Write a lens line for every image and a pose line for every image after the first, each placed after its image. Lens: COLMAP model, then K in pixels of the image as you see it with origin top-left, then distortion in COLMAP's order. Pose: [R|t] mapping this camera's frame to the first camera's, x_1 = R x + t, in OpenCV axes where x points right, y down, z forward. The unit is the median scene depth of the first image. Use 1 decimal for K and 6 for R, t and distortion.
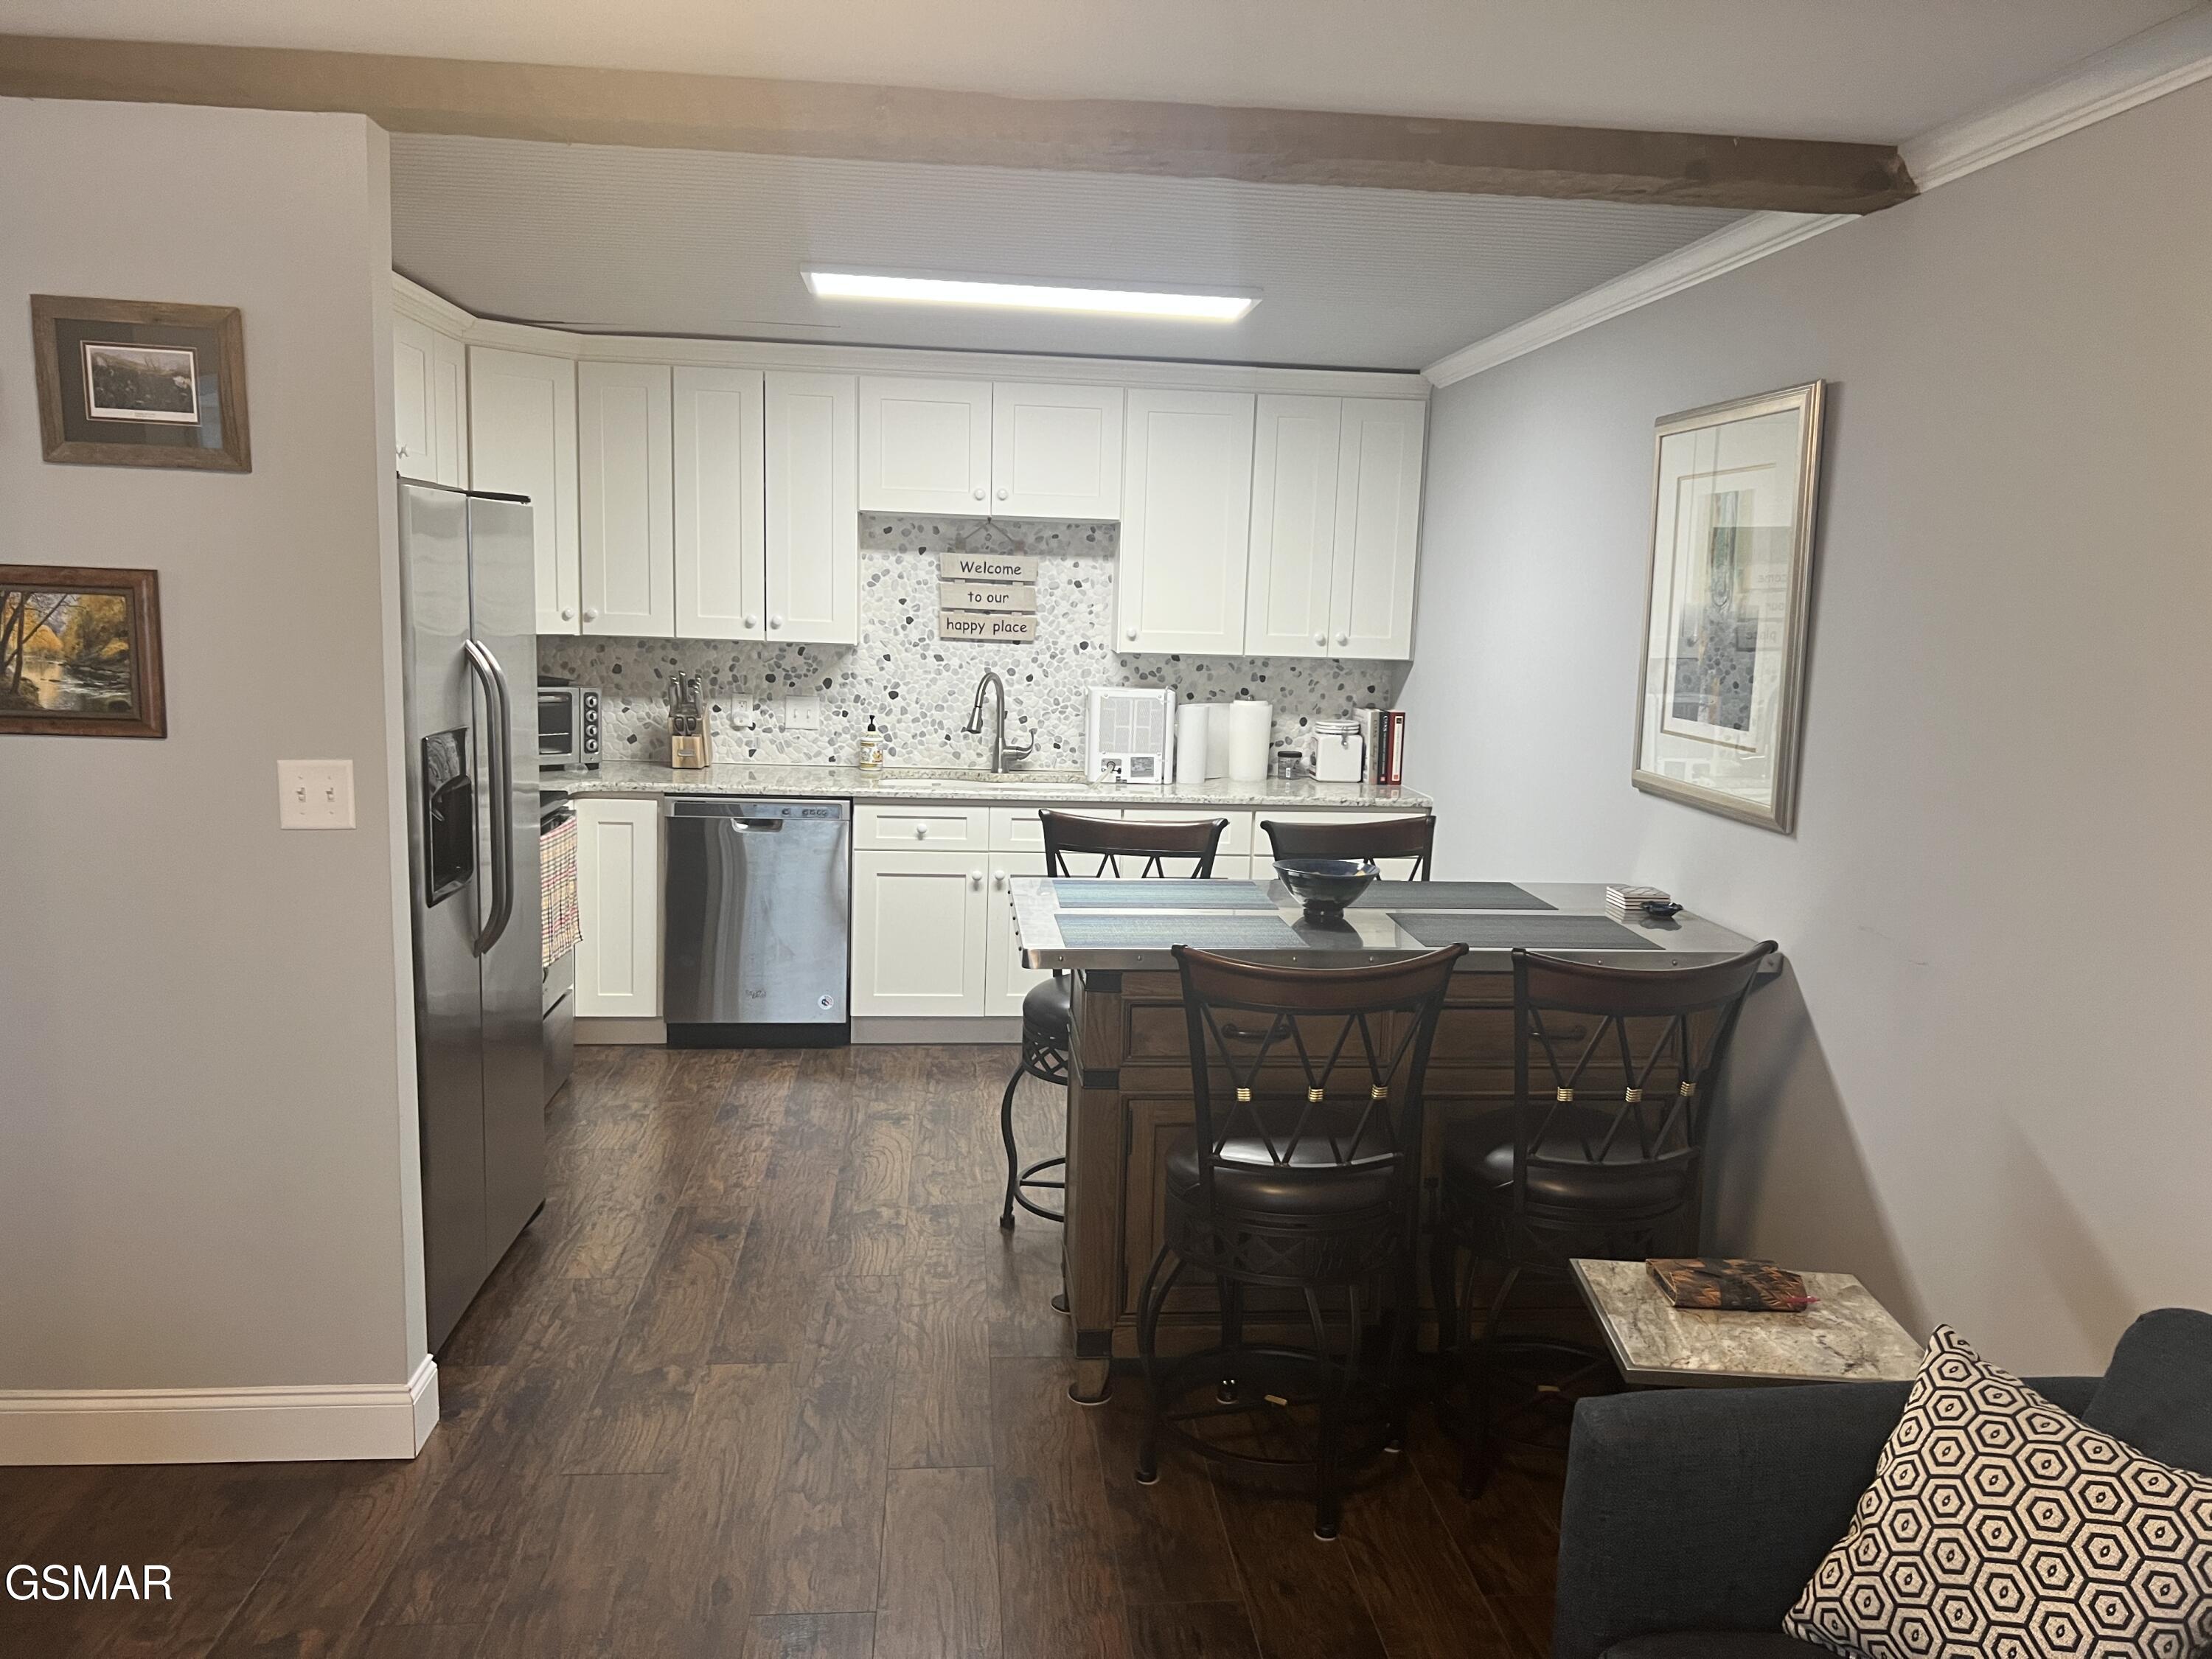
lens RADIAL K [[1677.8, 0, 1112.5], [0, 1677.8, 829.0], [0, 0, 1]] dist [0.173753, -0.188779]
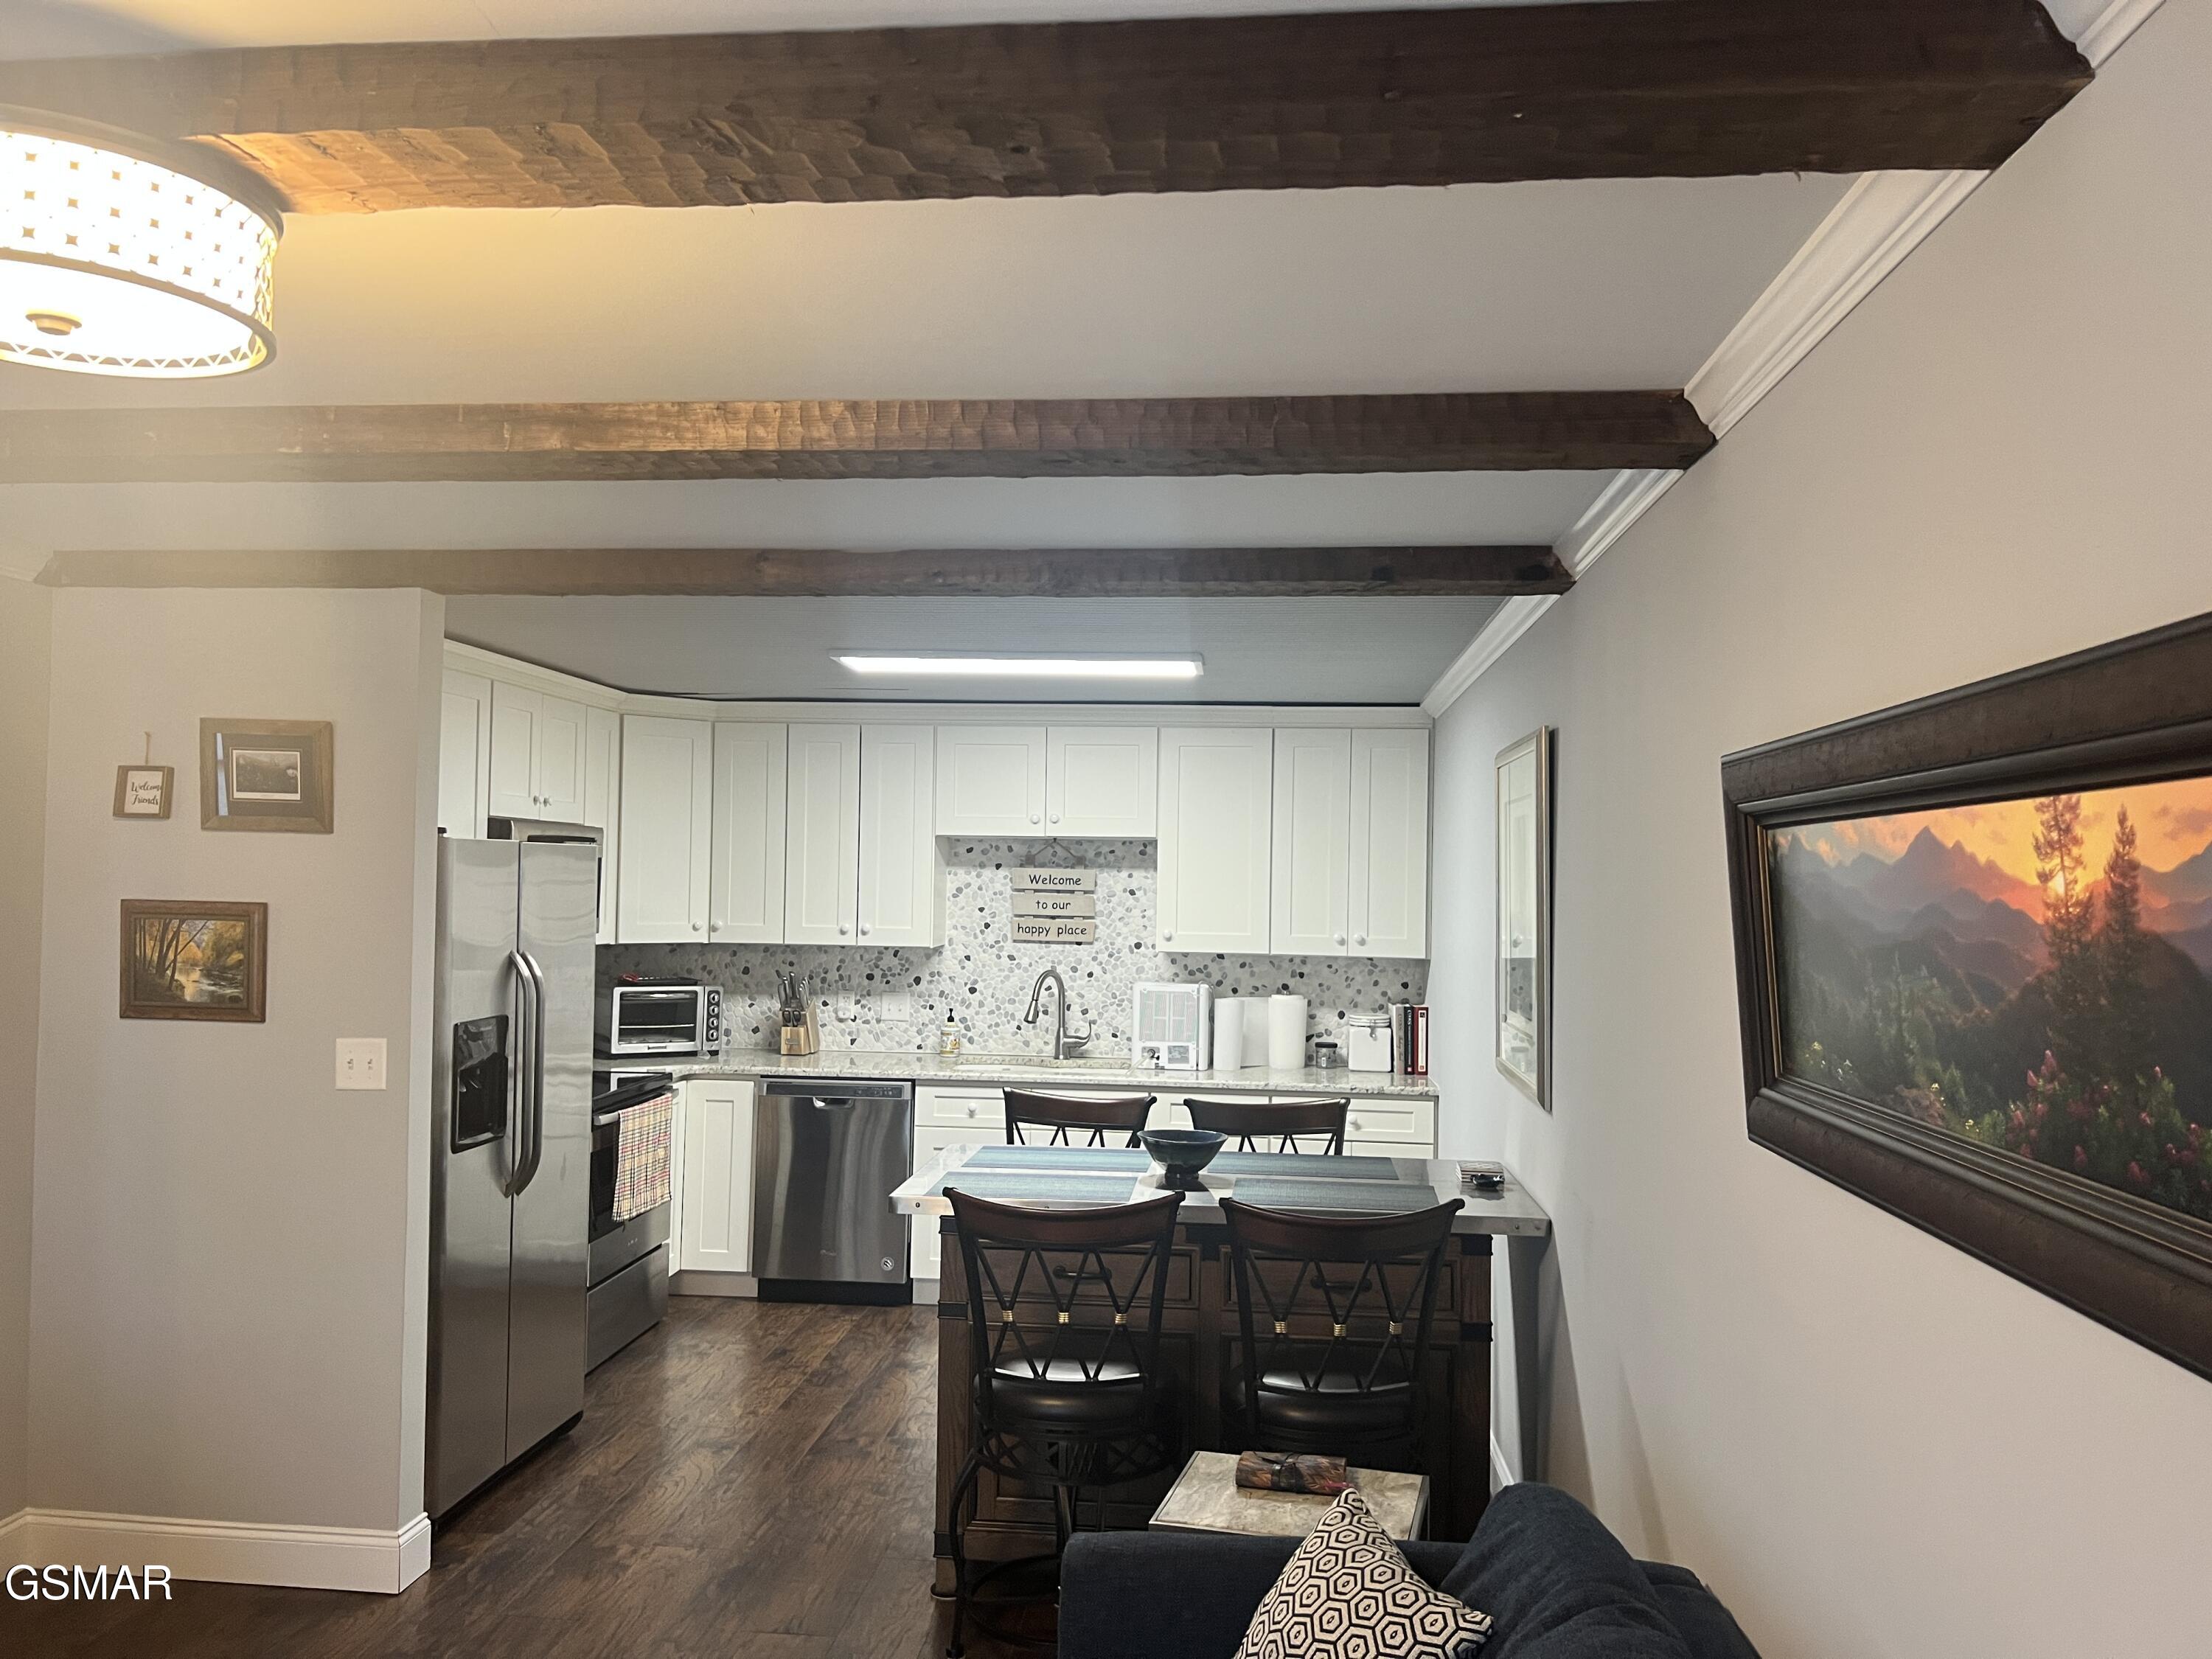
lens RADIAL K [[1693.5, 0, 1104.2], [0, 1693.5, 853.4], [0, 0, 1]] dist [0.168366, -0.265924]
pose [[0.977149, -0.018516, -0.211746, 0.206271], [-0.016492, 0.986591, -0.162375, 0.014652], [0.211913, 0.162157, 0.963742, -0.110542]]
